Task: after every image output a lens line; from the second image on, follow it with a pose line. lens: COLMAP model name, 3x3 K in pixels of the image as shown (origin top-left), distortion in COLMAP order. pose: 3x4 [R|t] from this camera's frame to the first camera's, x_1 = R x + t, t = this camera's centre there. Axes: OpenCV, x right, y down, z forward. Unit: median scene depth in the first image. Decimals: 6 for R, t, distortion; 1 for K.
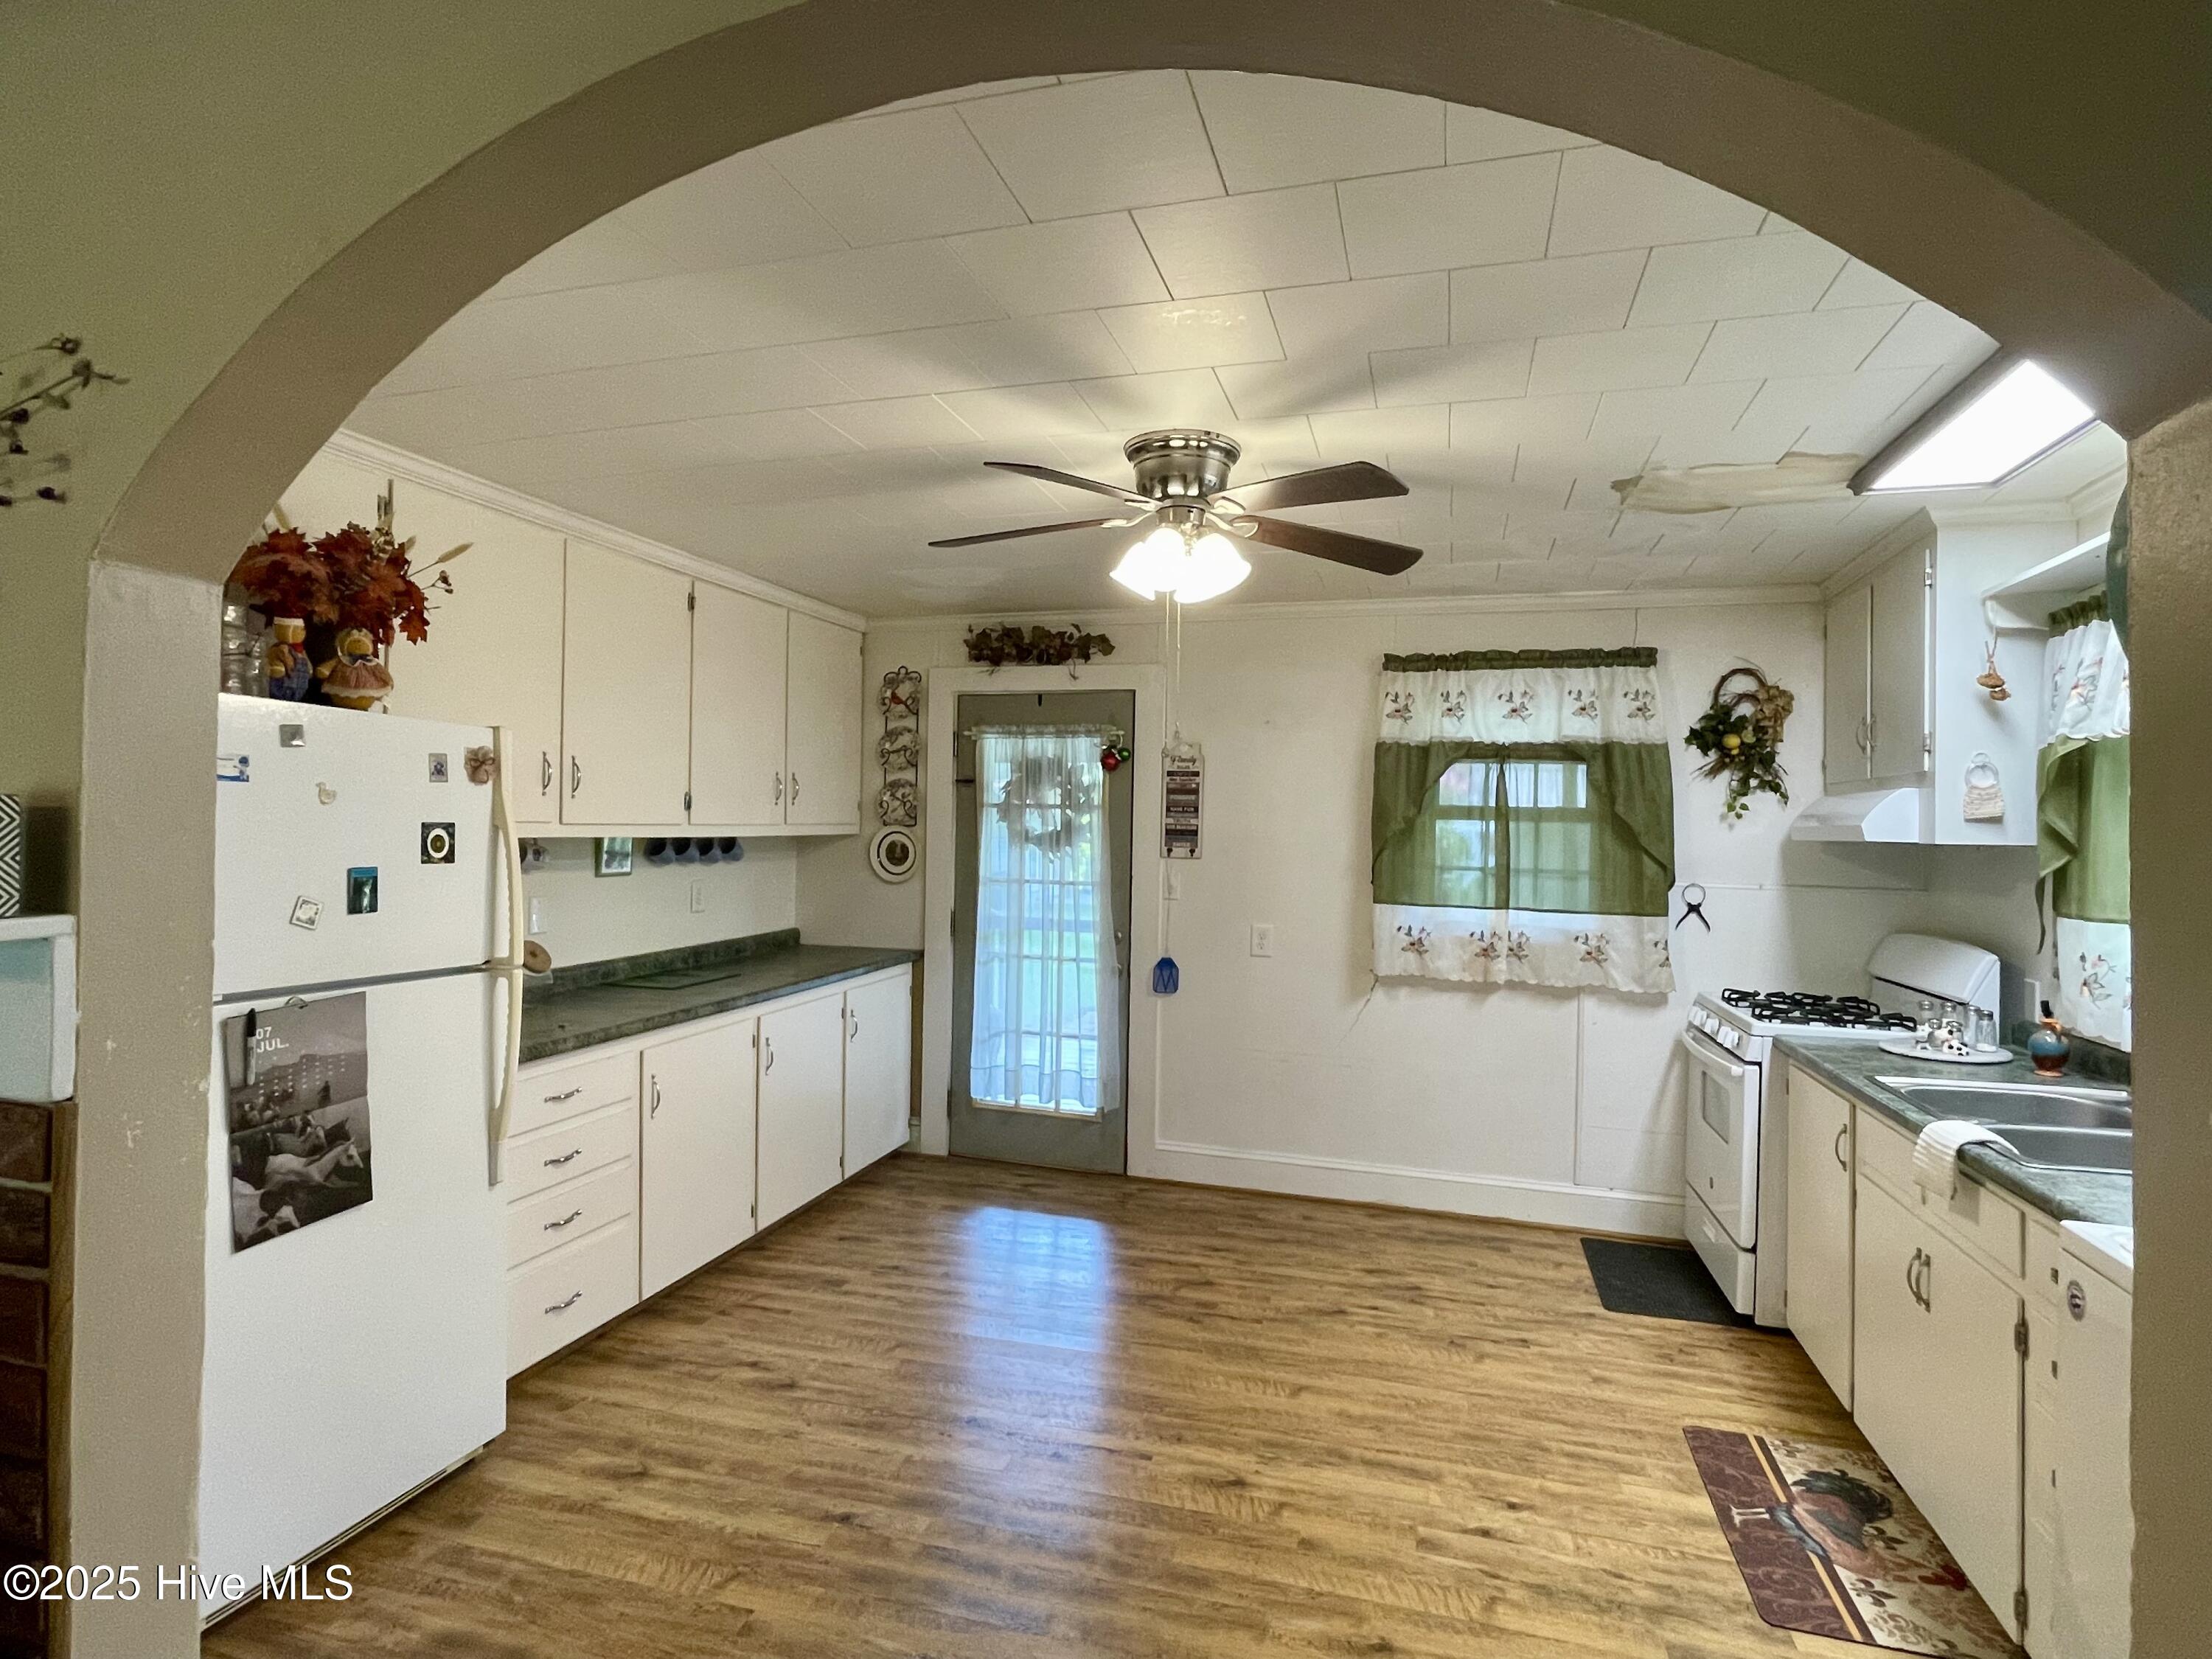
lens RADIAL K [[1169.2, 0, 1106.7], [0, 1169.2, 819.2], [0, 0, 1]] dist [-0.000854, 0.005423]
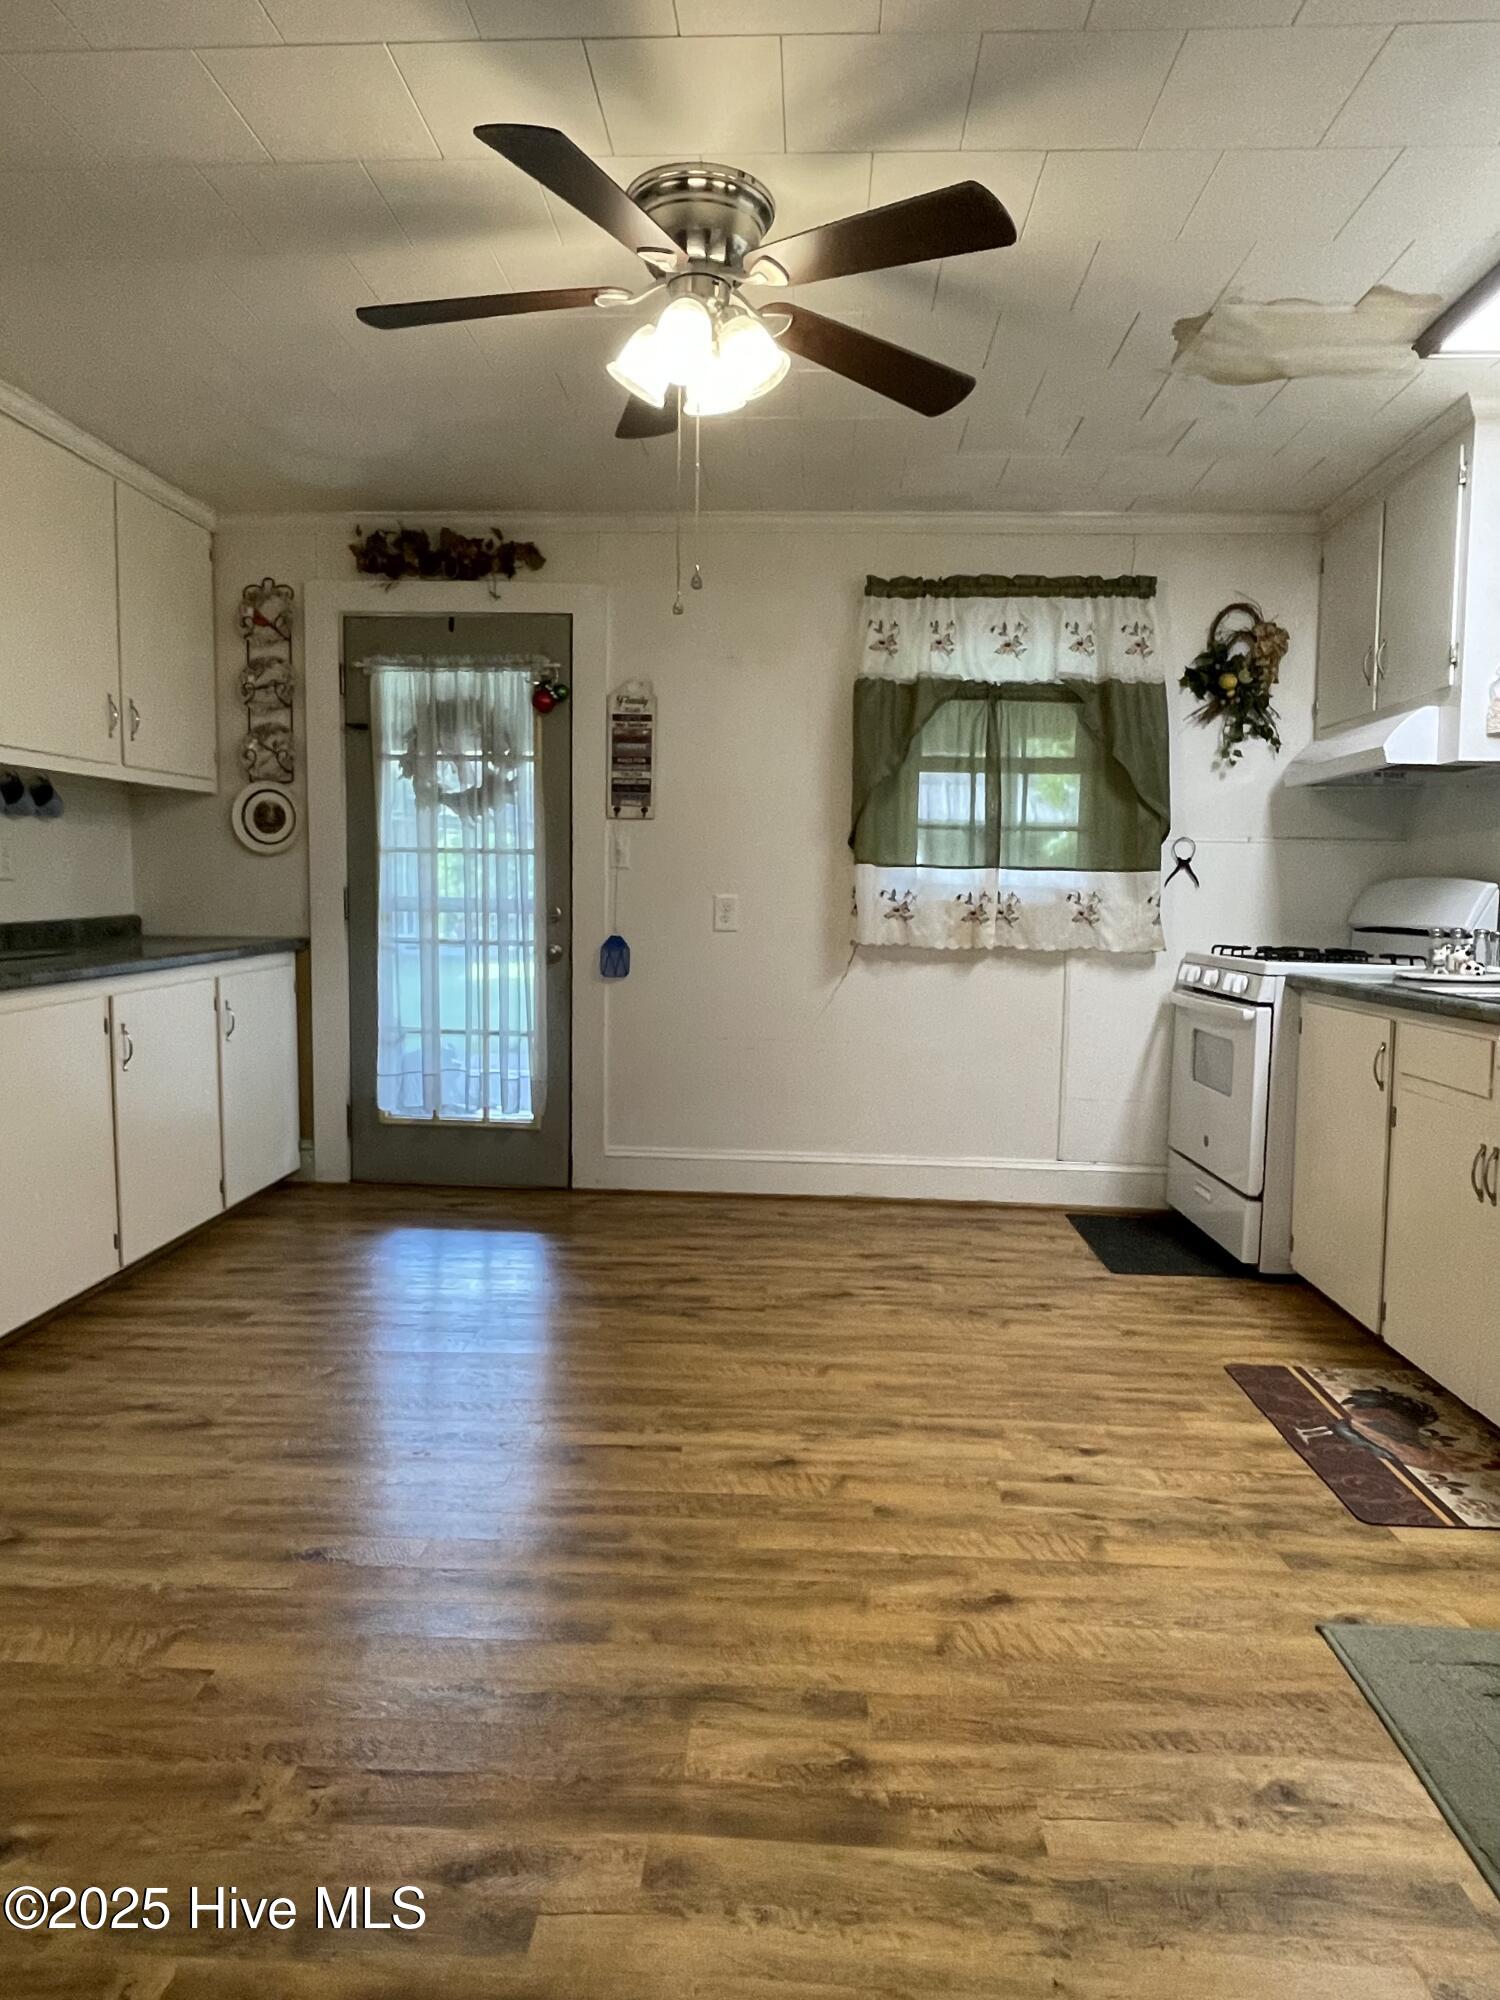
lens RADIAL K [[1256.0, 0, 755.6], [0, 1256.0, 999.2], [0, 0, 1]] dist [0.017404, -0.017414]
pose [[0.972501, -0.024402, 0.231615, -0.088443], [0.001828, 0.995265, 0.097183, 0.106410], [-0.232890, -0.094087, 0.967941, 0.109999]]
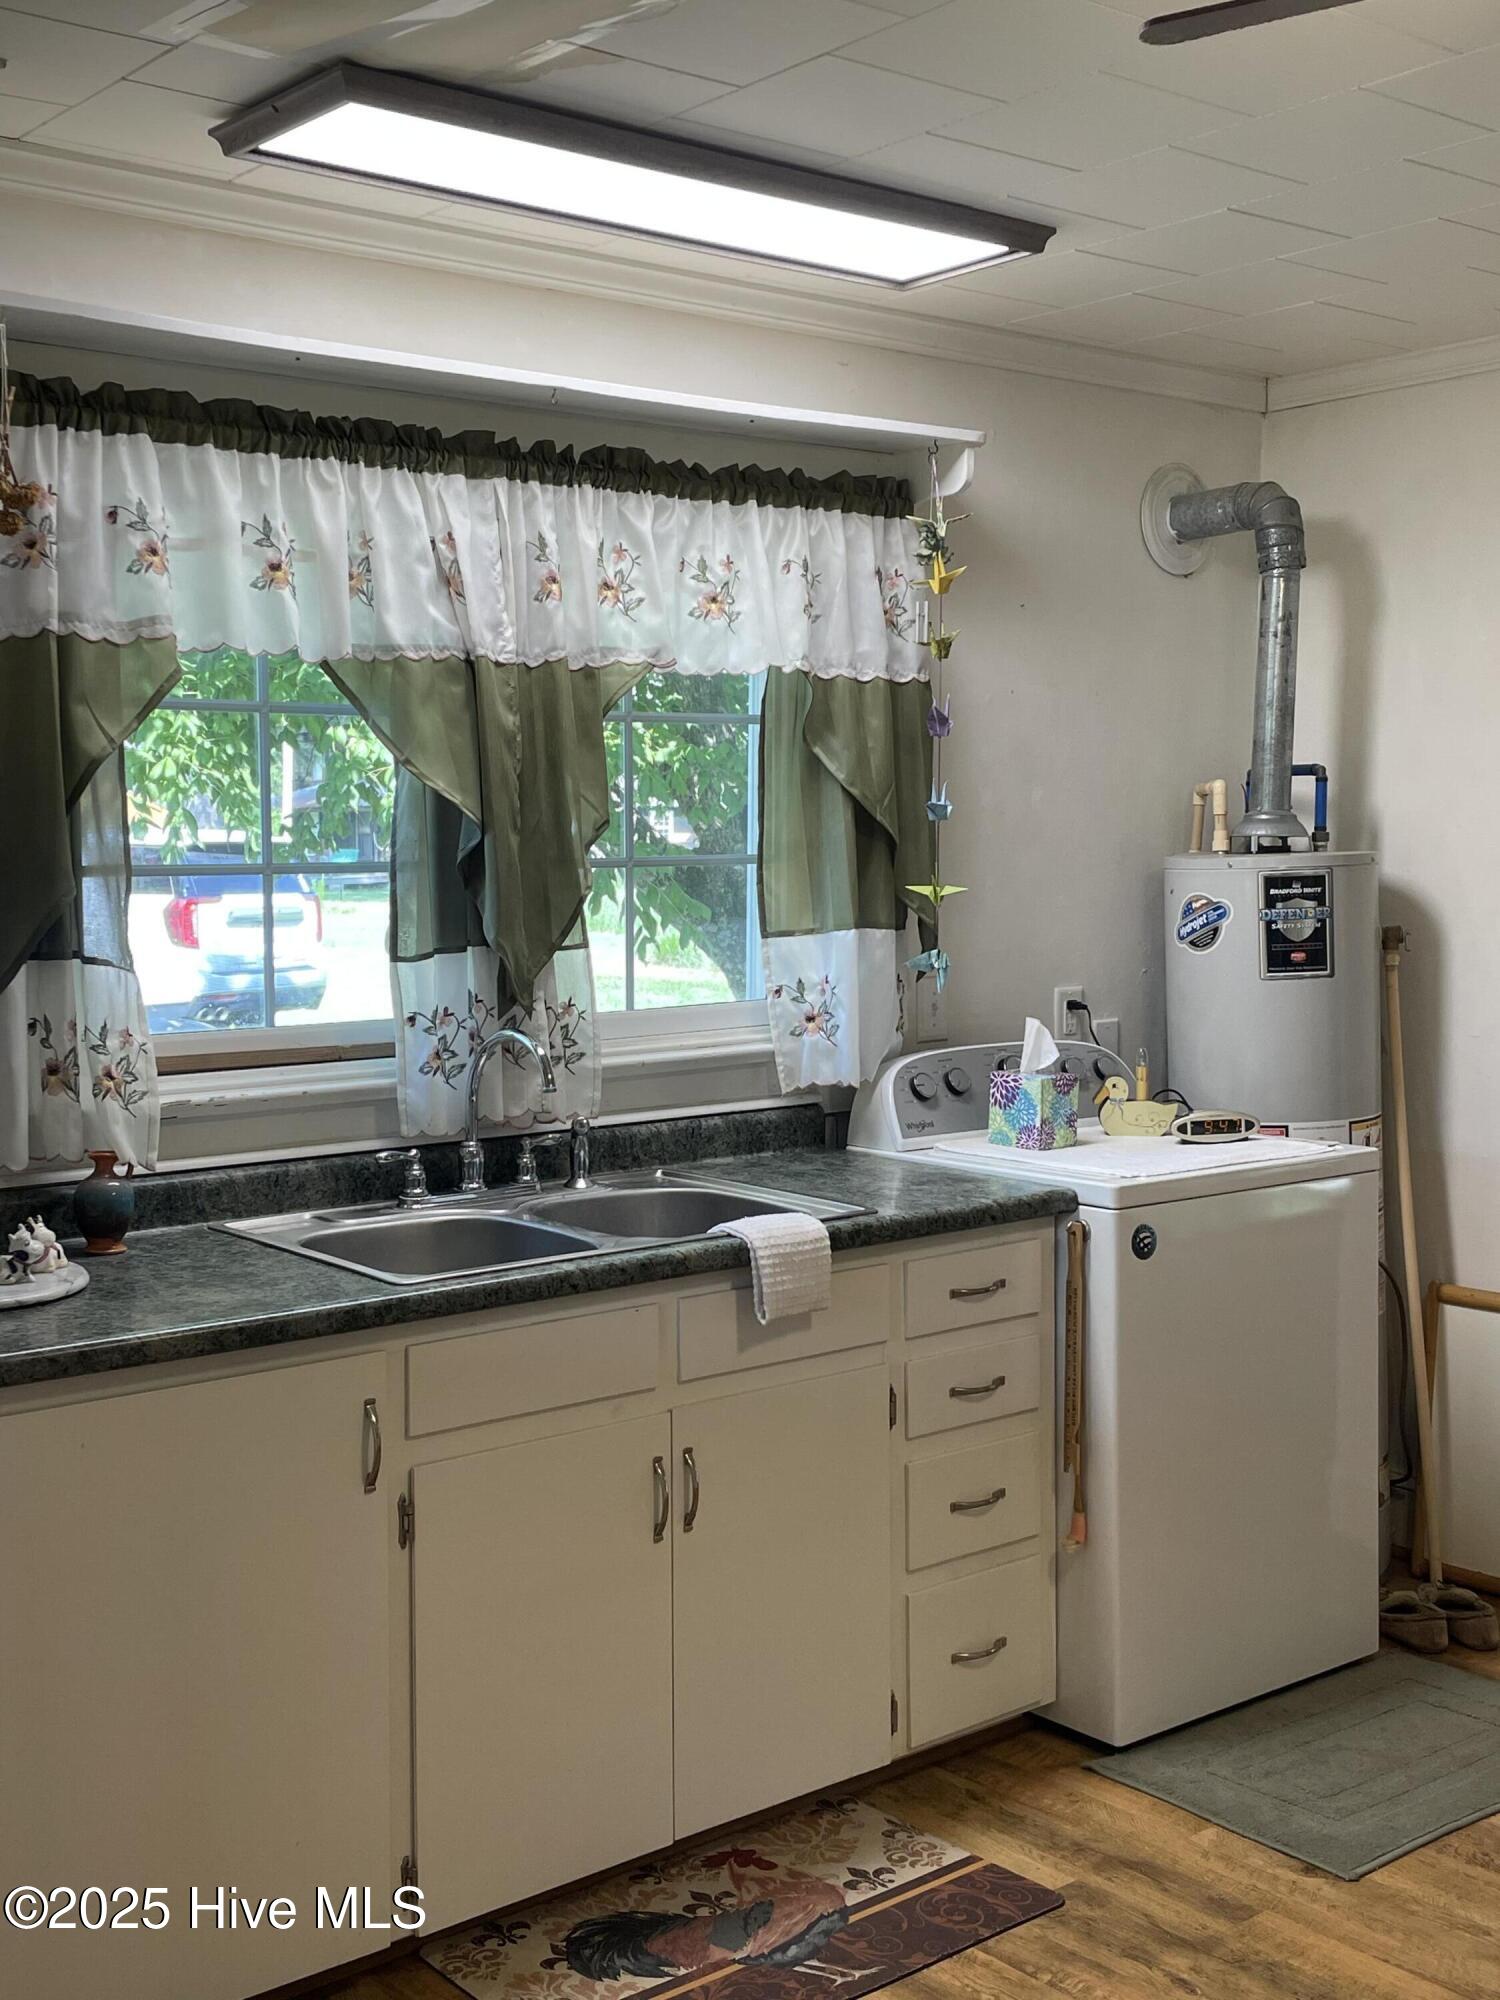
lens RADIAL K [[2263.3, 0, 749.2], [0, 2263.3, 998.0], [0, 0, 1]] dist [0.035980, 0.000000]
pose [[-0.816187, -0.053730, 0.575284, -0.039458], [-0.011483, 0.996979, 0.076823, 0.011517], [-0.577674, 0.056096, -0.814338, 1.431364]]
